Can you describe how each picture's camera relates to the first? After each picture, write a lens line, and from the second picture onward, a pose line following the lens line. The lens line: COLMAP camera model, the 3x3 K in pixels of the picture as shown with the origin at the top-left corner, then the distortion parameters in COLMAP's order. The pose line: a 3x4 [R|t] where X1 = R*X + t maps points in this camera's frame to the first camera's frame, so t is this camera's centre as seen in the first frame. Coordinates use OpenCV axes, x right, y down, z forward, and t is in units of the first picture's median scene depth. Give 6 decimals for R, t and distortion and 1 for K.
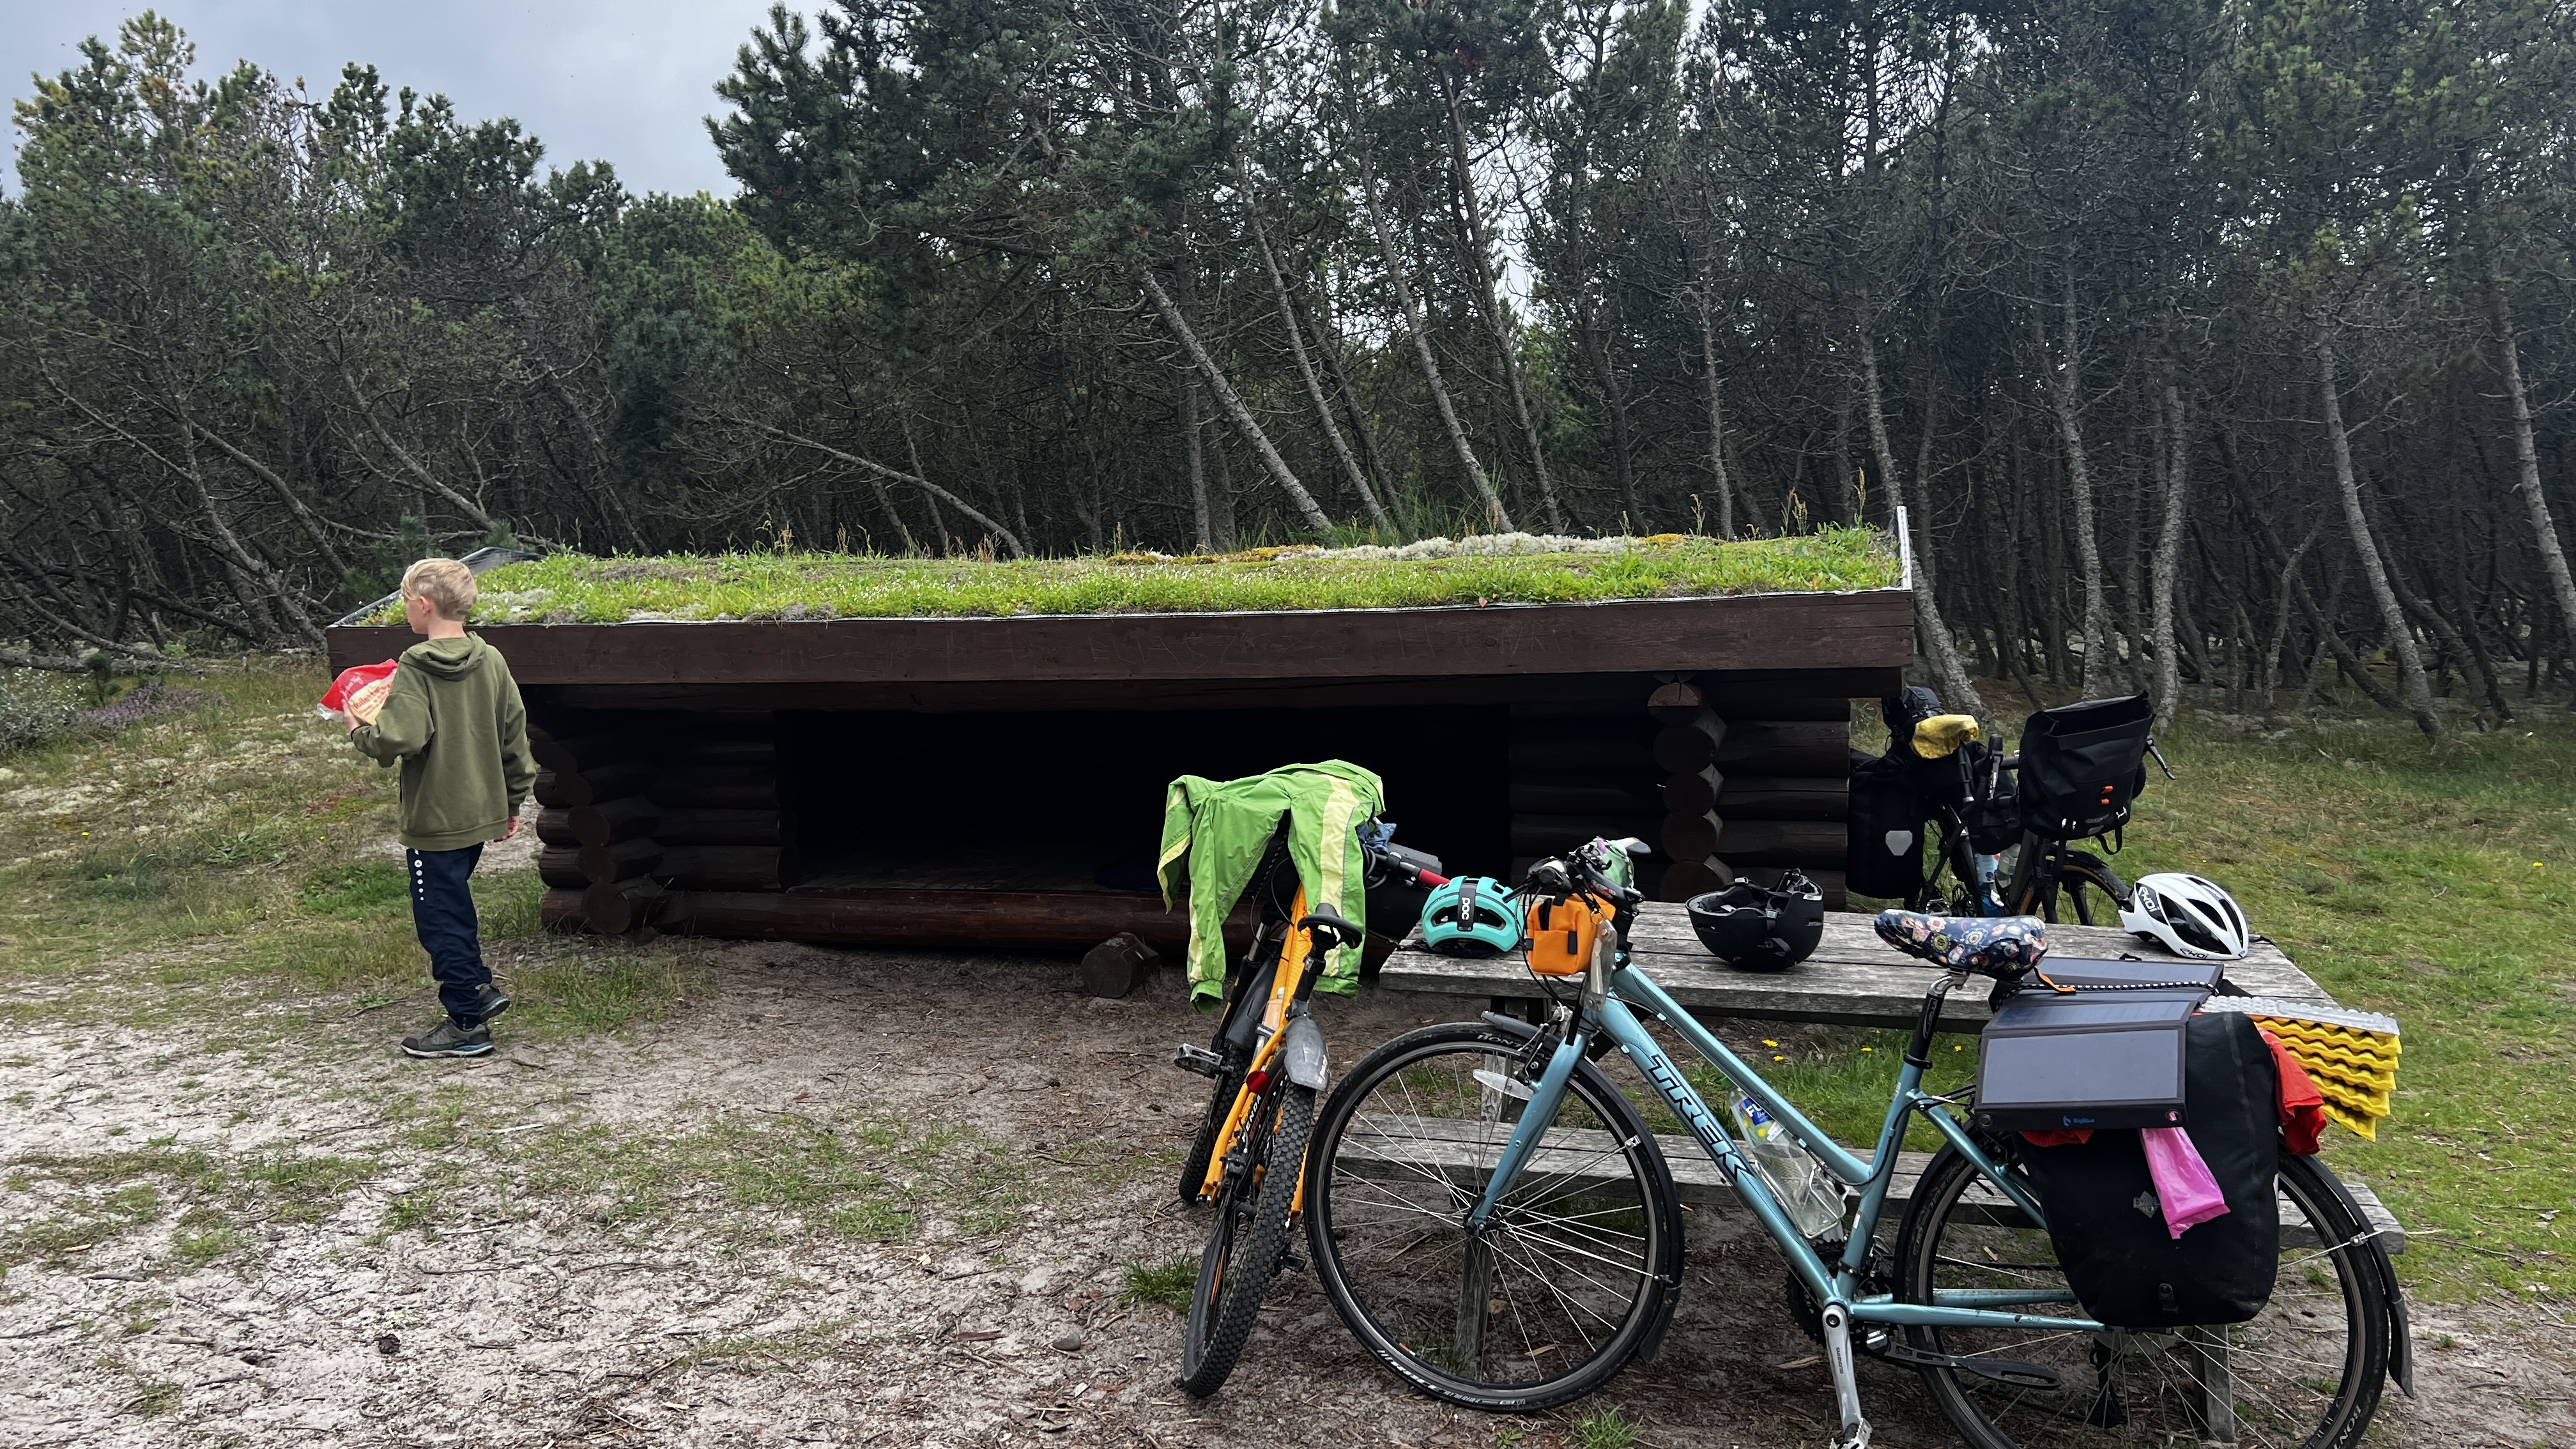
lens RADIAL K [[1948.2, 0, 1273.0], [0, 1948.2, 736.7], [0, 0, 1]] dist [0.030343, -0.032574]
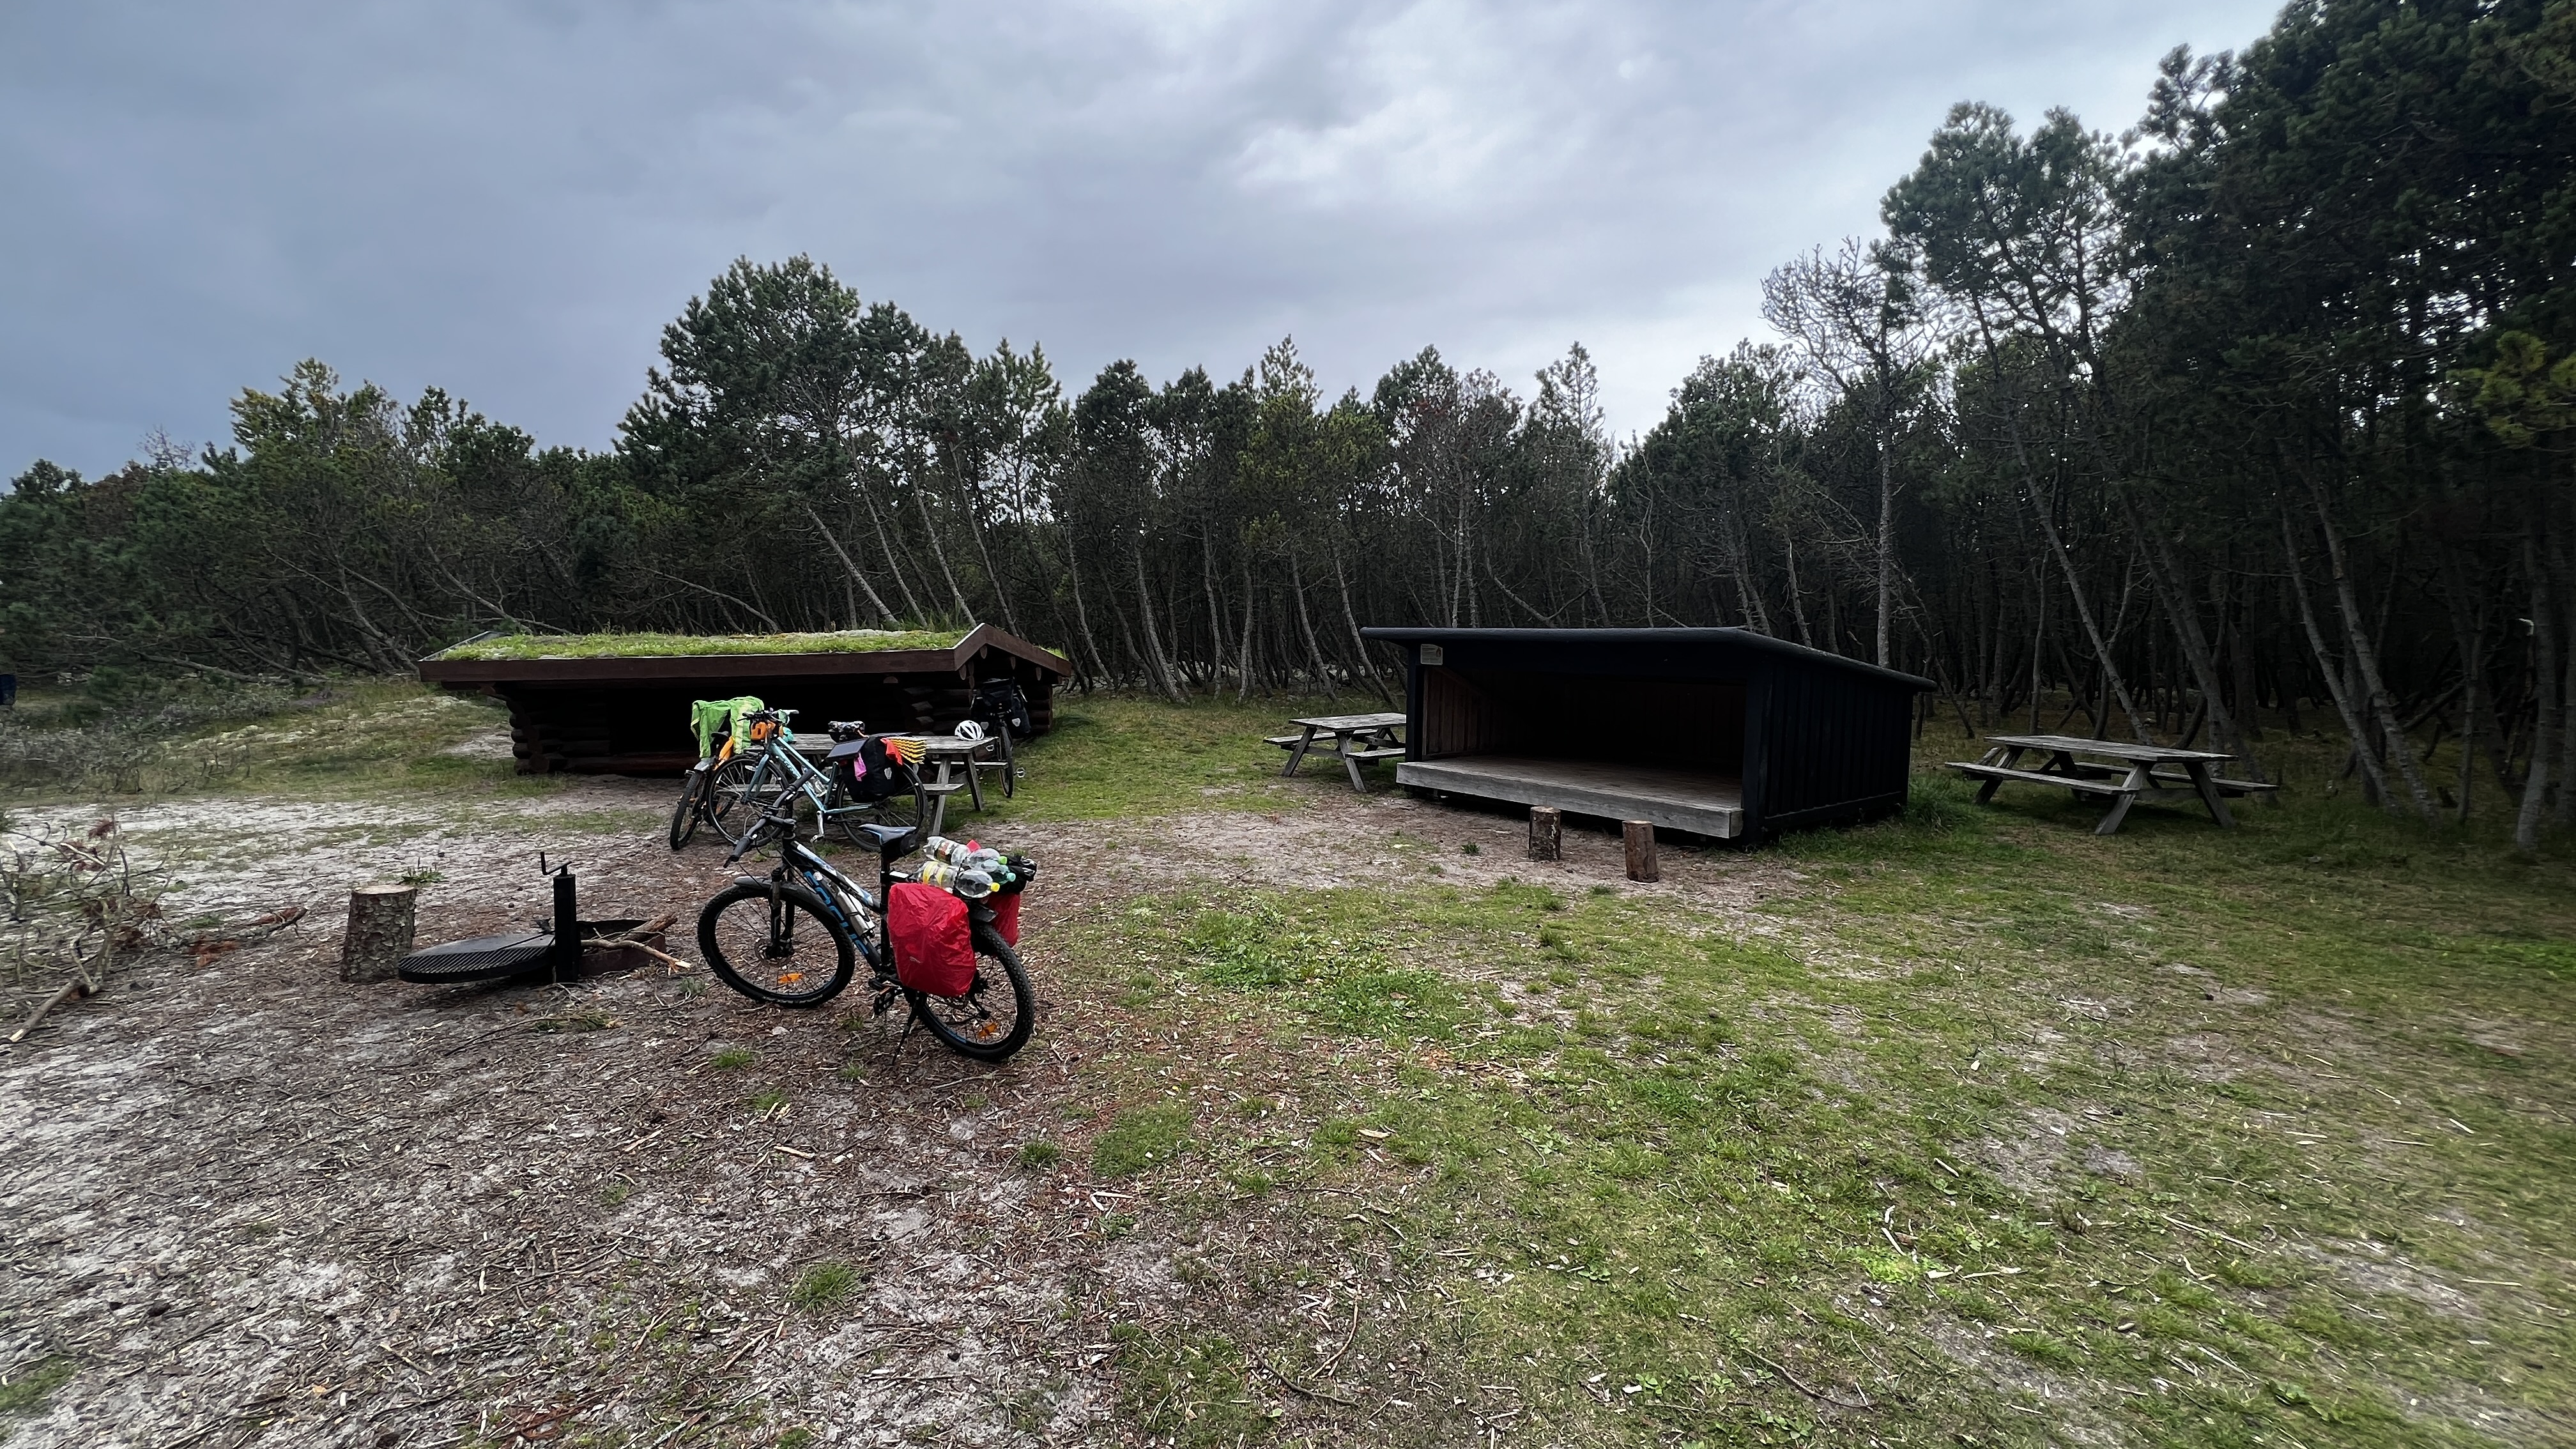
lens RADIAL K [[1035.0, 0, 1289.6], [0, 1035.0, 723.9], [0, 0, 1]] dist [-0.001238, 0.000072]
pose [[0.969105, -0.014680, 0.246211, 0.259101], [0.015012, 0.999887, 0.000527, 0.037972], [-0.246191, 0.003185, 0.969216, -0.534444]]
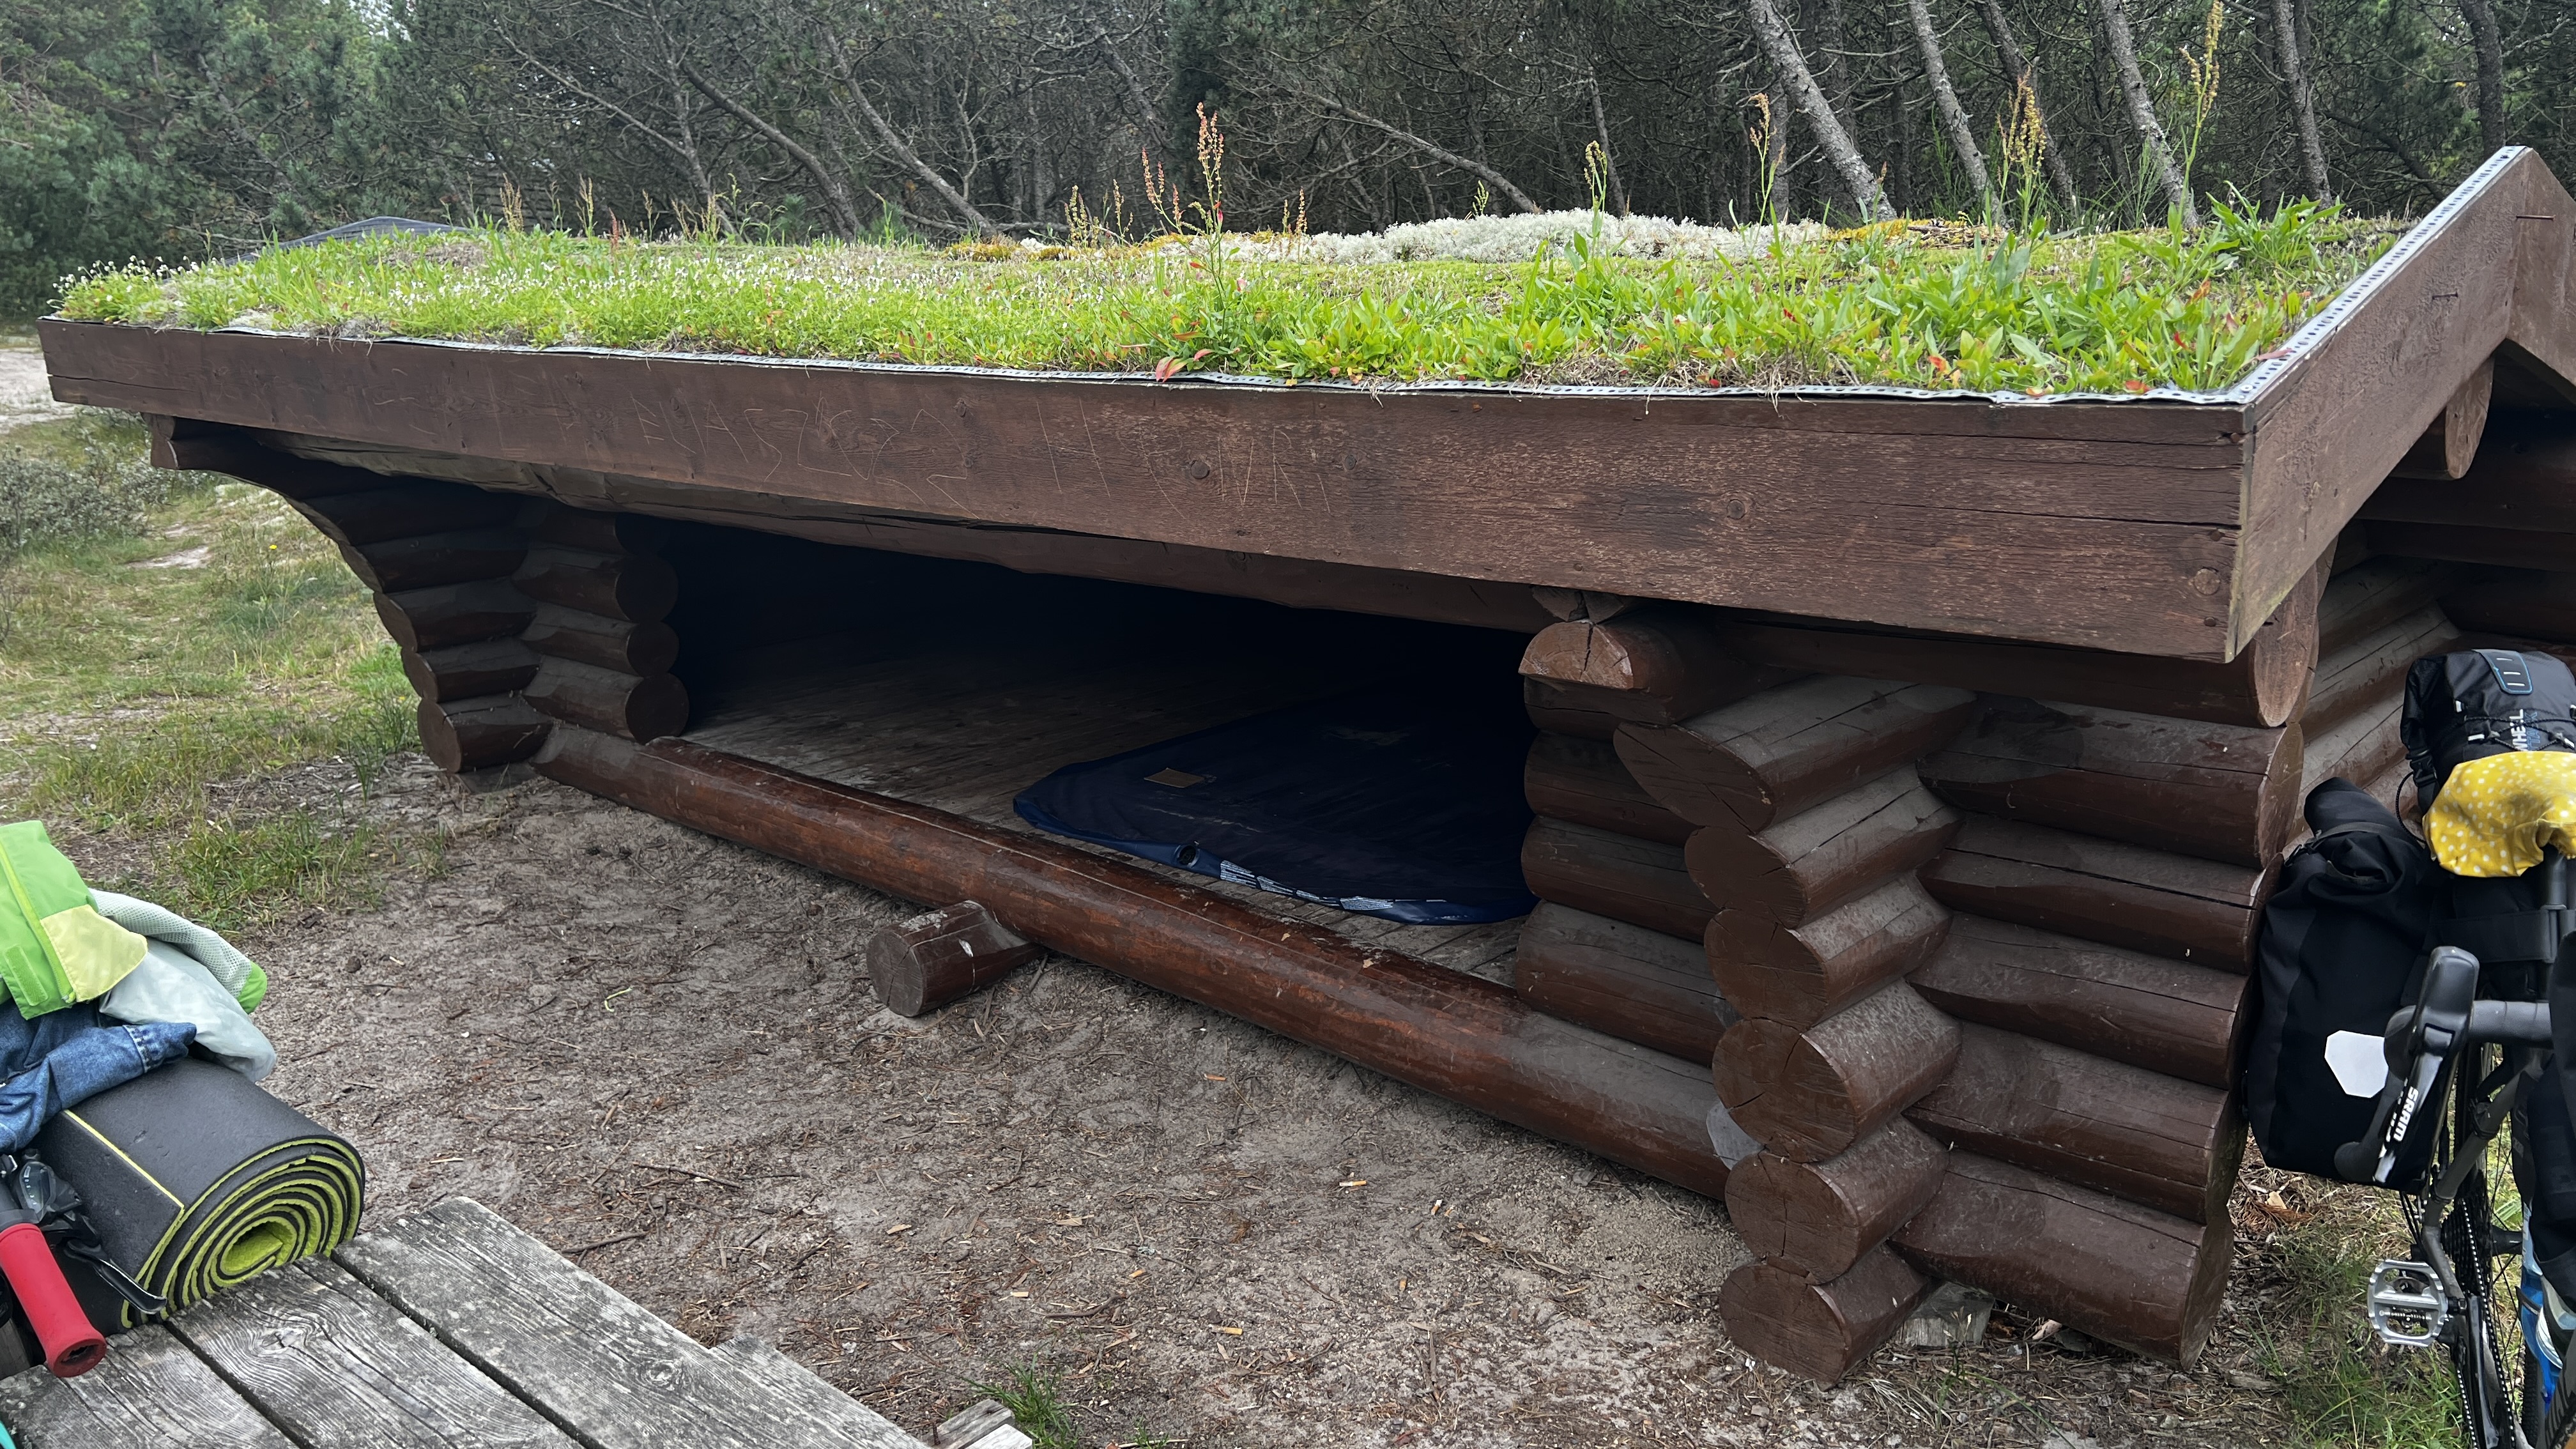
lens RADIAL K [[1948.2, 0, 1297.3], [0, 1948.2, 738.8], [0, 0, 1]] dist [0.030343, -0.032574]
pose [[0.908152, 0.126201, -0.399167, 0.185092], [-0.067956, 0.985274, 0.156897, -0.035906], [0.413089, -0.115360, 0.903354, 0.387364]]
